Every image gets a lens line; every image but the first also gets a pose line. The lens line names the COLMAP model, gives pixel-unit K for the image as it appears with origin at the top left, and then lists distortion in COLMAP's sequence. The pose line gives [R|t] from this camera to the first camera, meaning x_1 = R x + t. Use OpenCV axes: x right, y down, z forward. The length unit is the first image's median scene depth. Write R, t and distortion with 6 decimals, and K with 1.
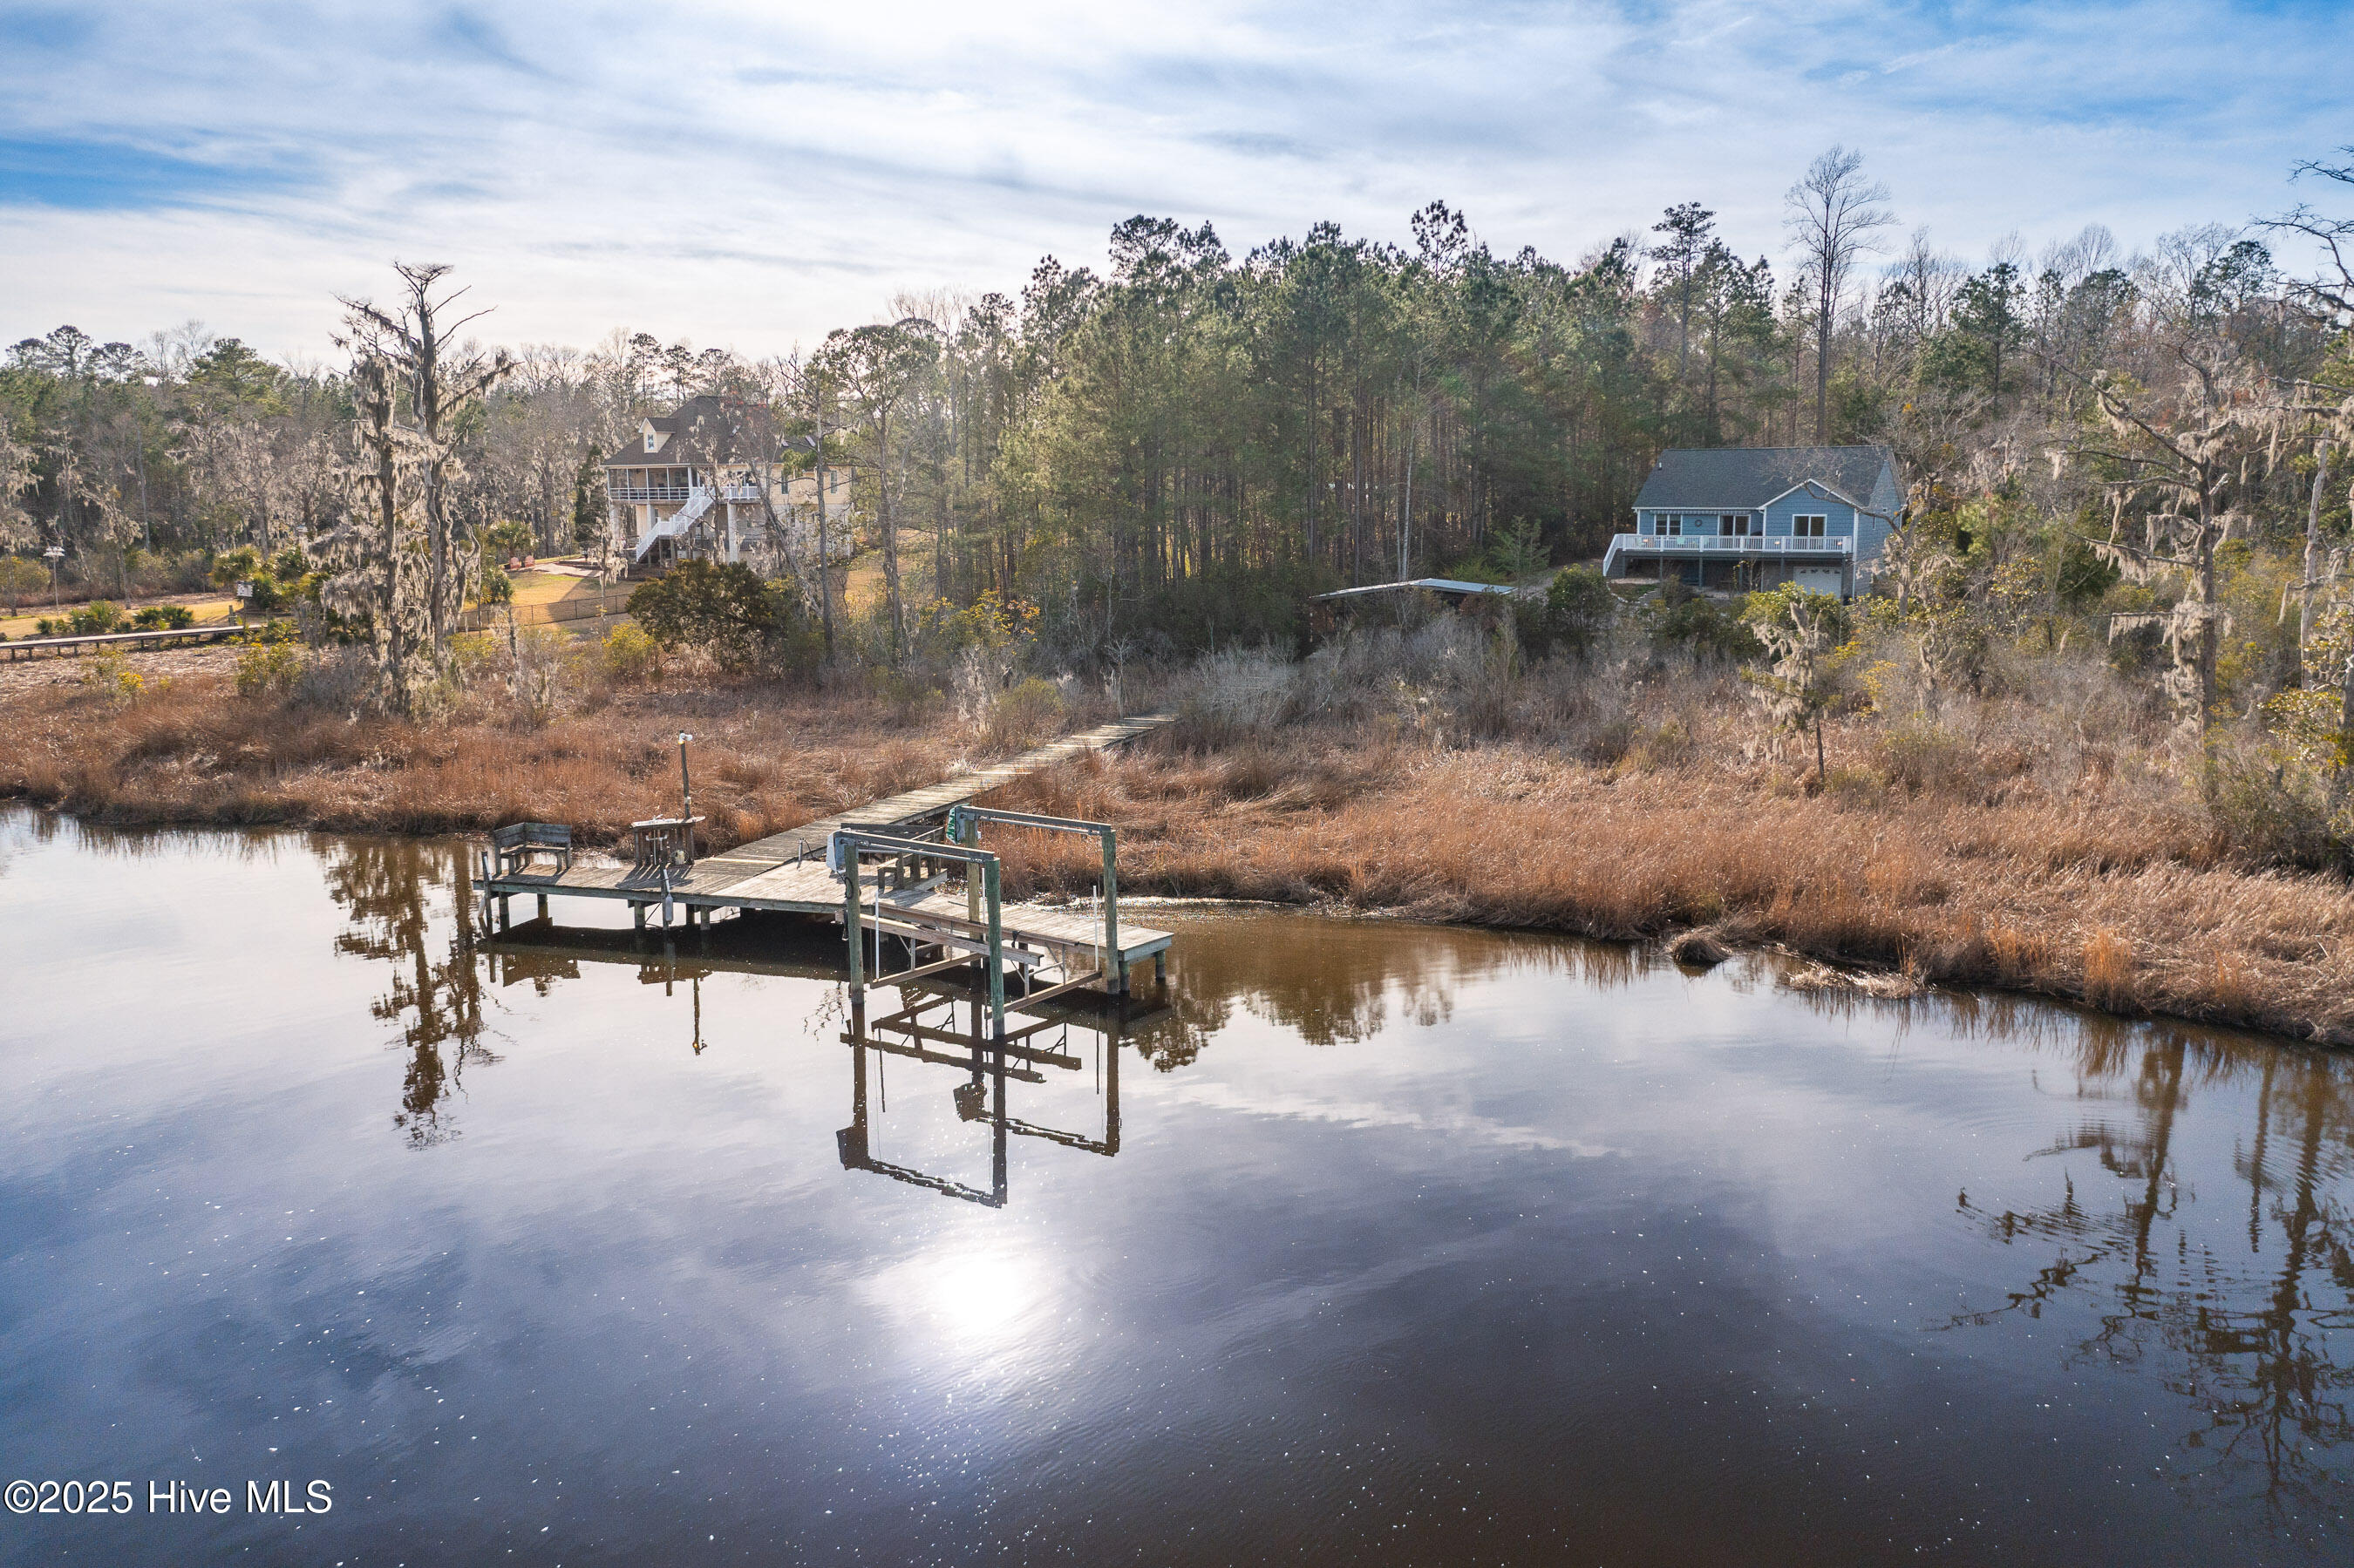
lens RADIAL K [[1848.2, 0, 1164.8], [0, 1848.2, 717.6], [0, 0, 1]] dist [0.007009, 0.010586]
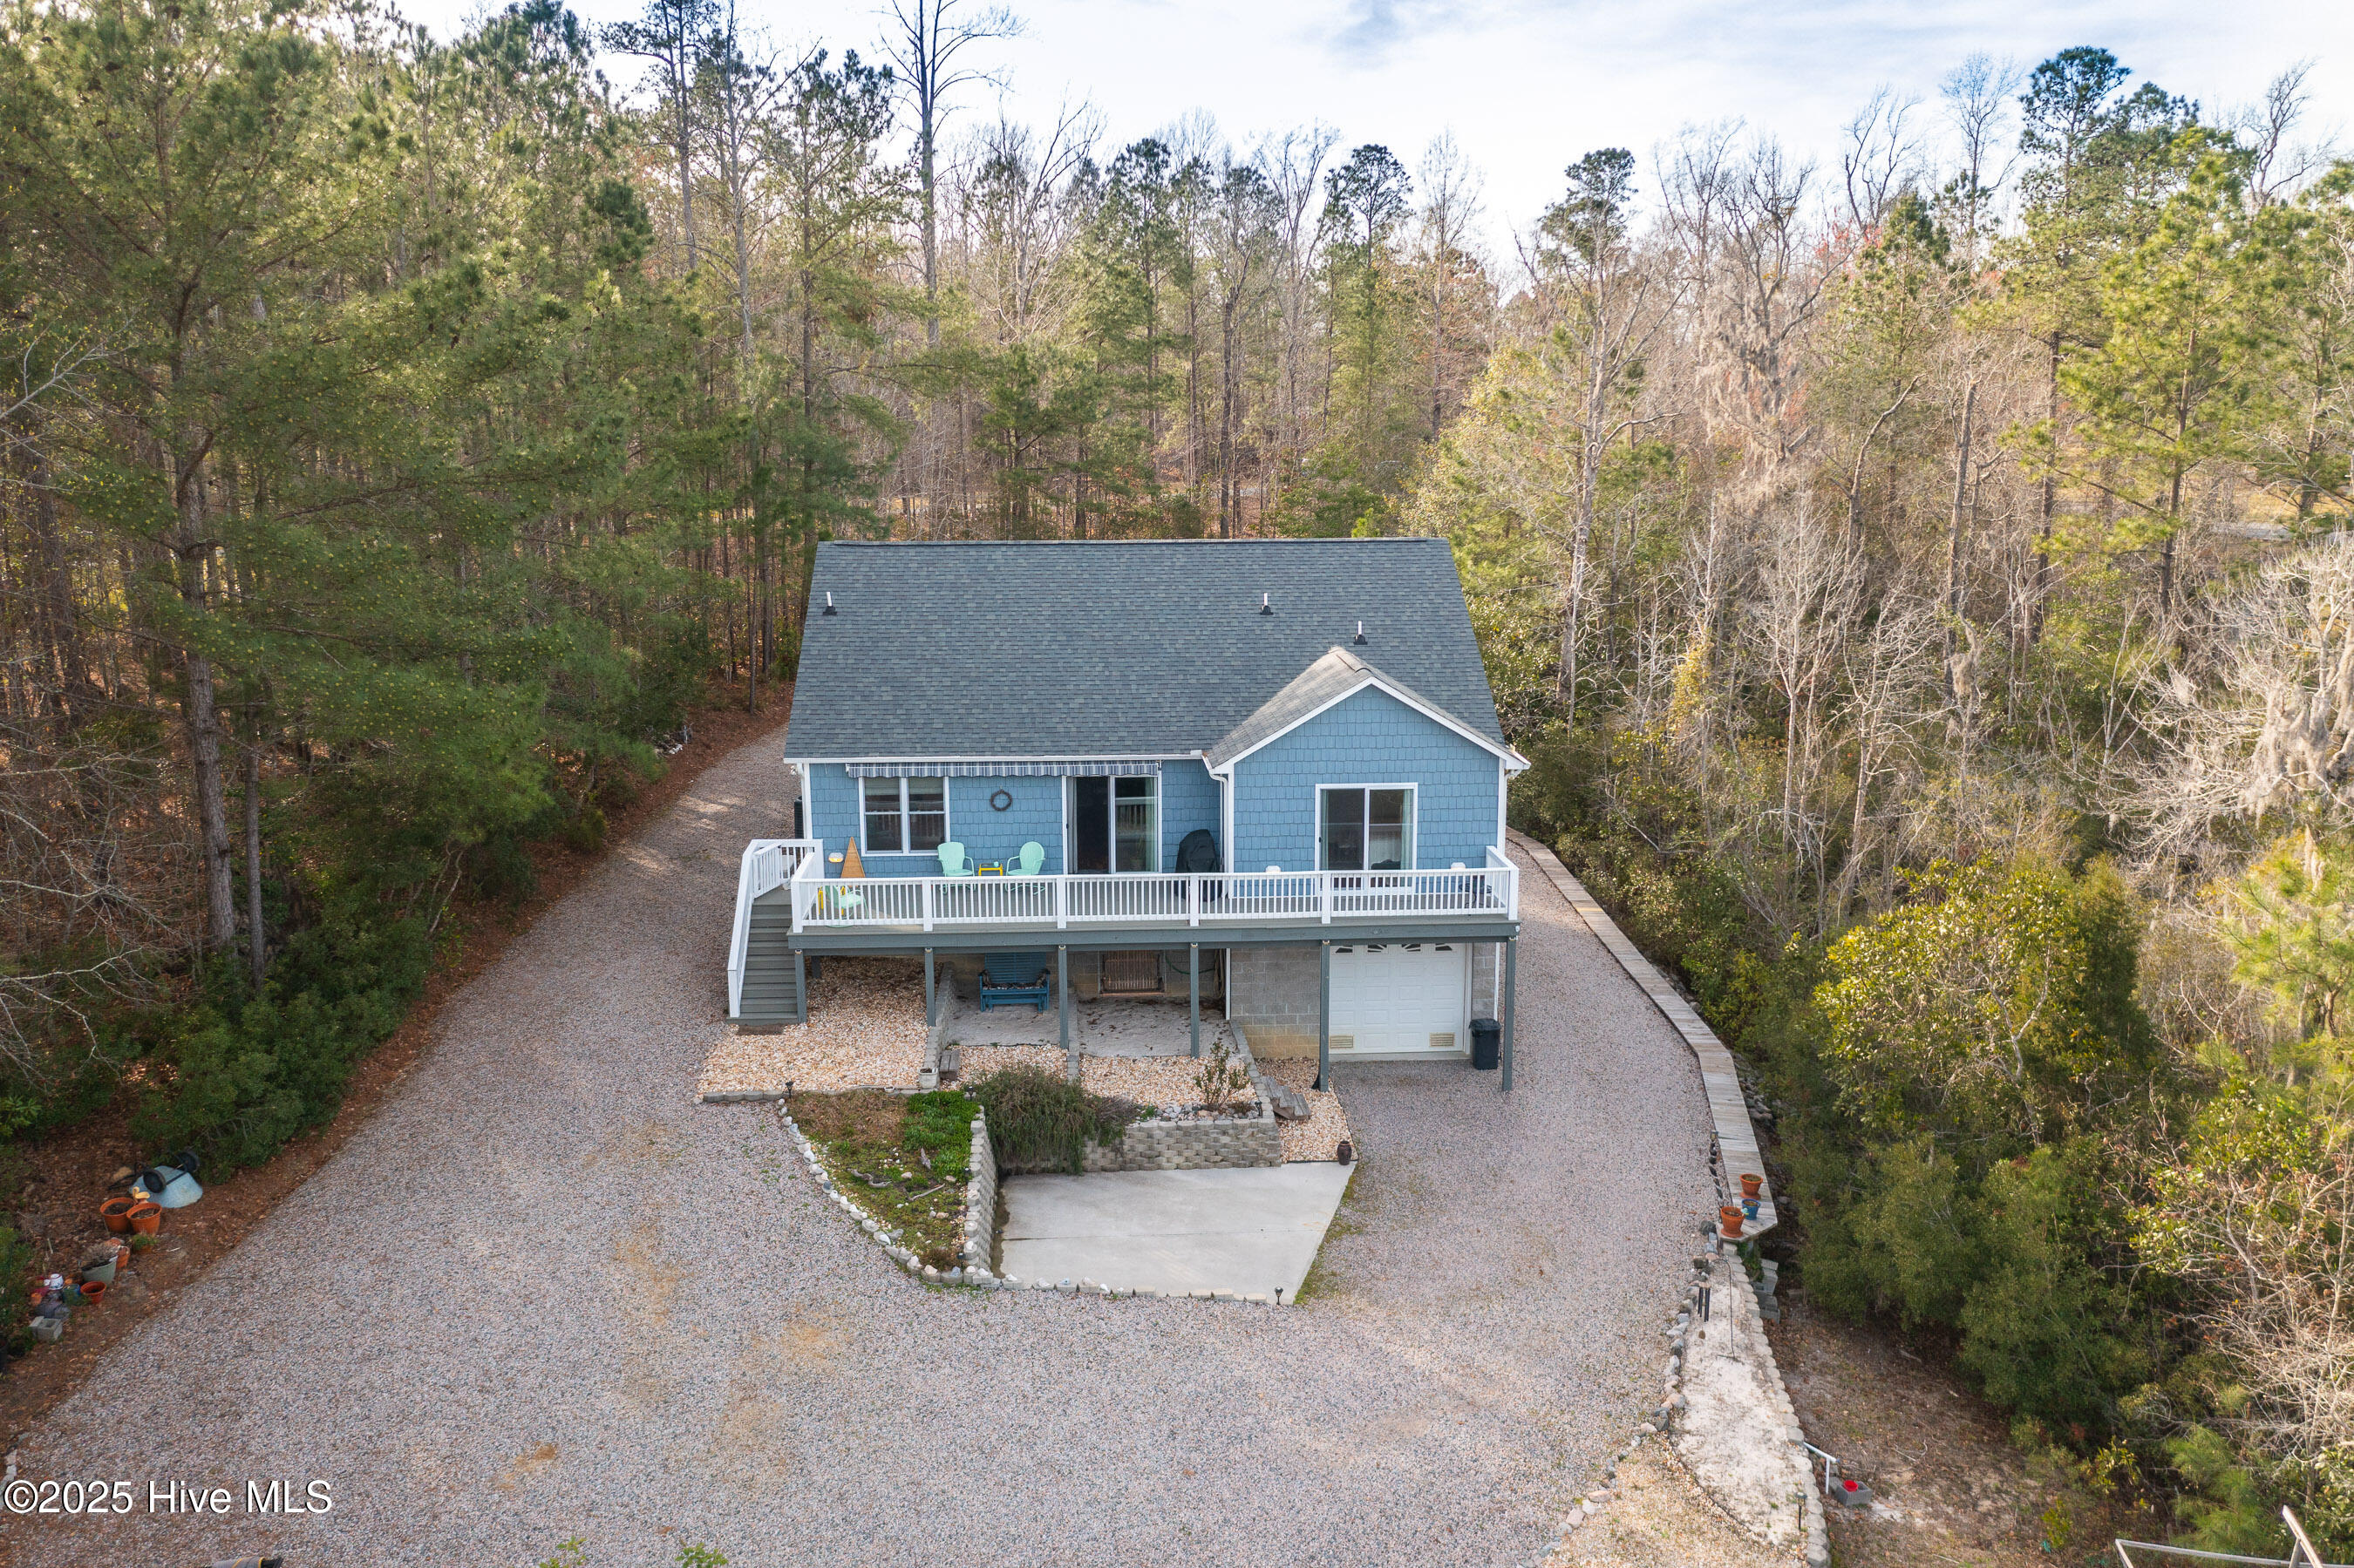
lens RADIAL K [[1824.3, 0, 1190.9], [0, 1824.3, 732.7], [0, 0, 1]] dist [0.023581, 0.002084]
pose [[0.808221, -0.100605, 0.580222, 0.131486], [0.068549, 0.994673, 0.076982, -0.136949], [-0.584876, -0.022445, 0.810812, 0.714580]]
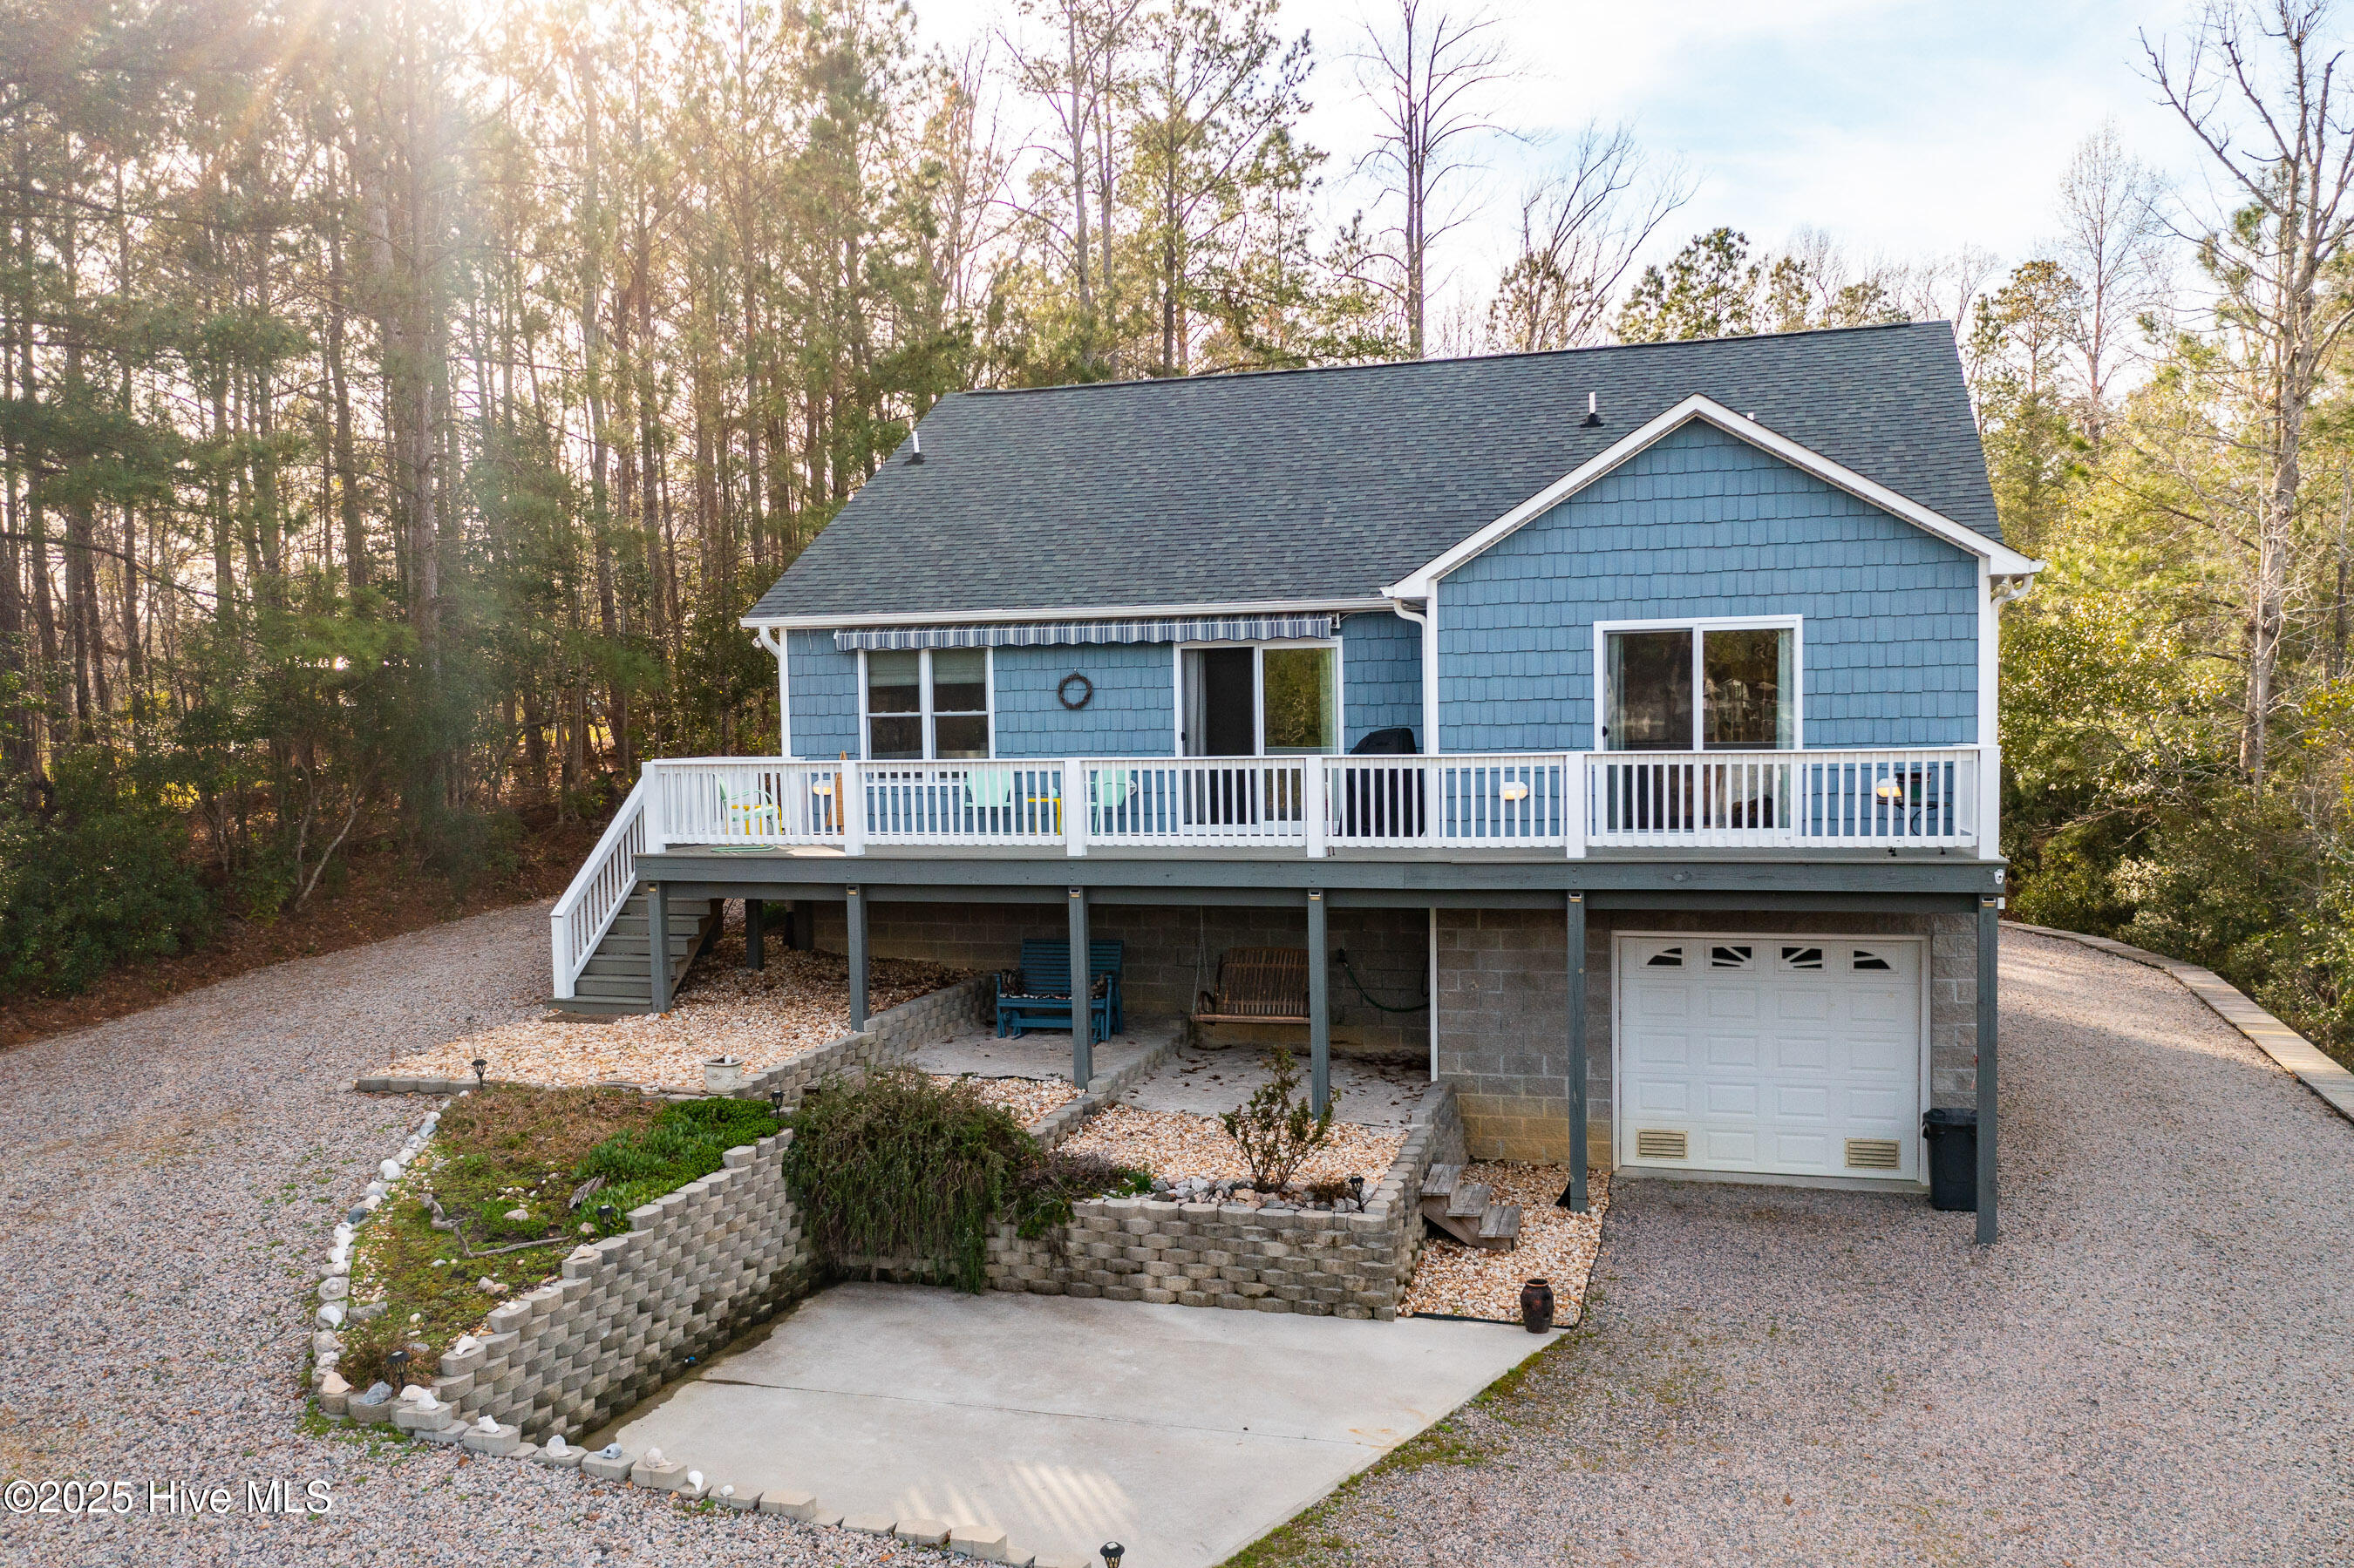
lens RADIAL K [[1857.7, 0, 1204.0], [0, 1857.7, 827.7], [0, 0, 1]] dist [0.012406, 0.008246]
pose [[0.961527, -0.027149, 0.273364, 0.245236], [0.045467, 0.997108, -0.060897, -0.078401], [-0.270920, 0.070983, 0.959981, 0.803494]]
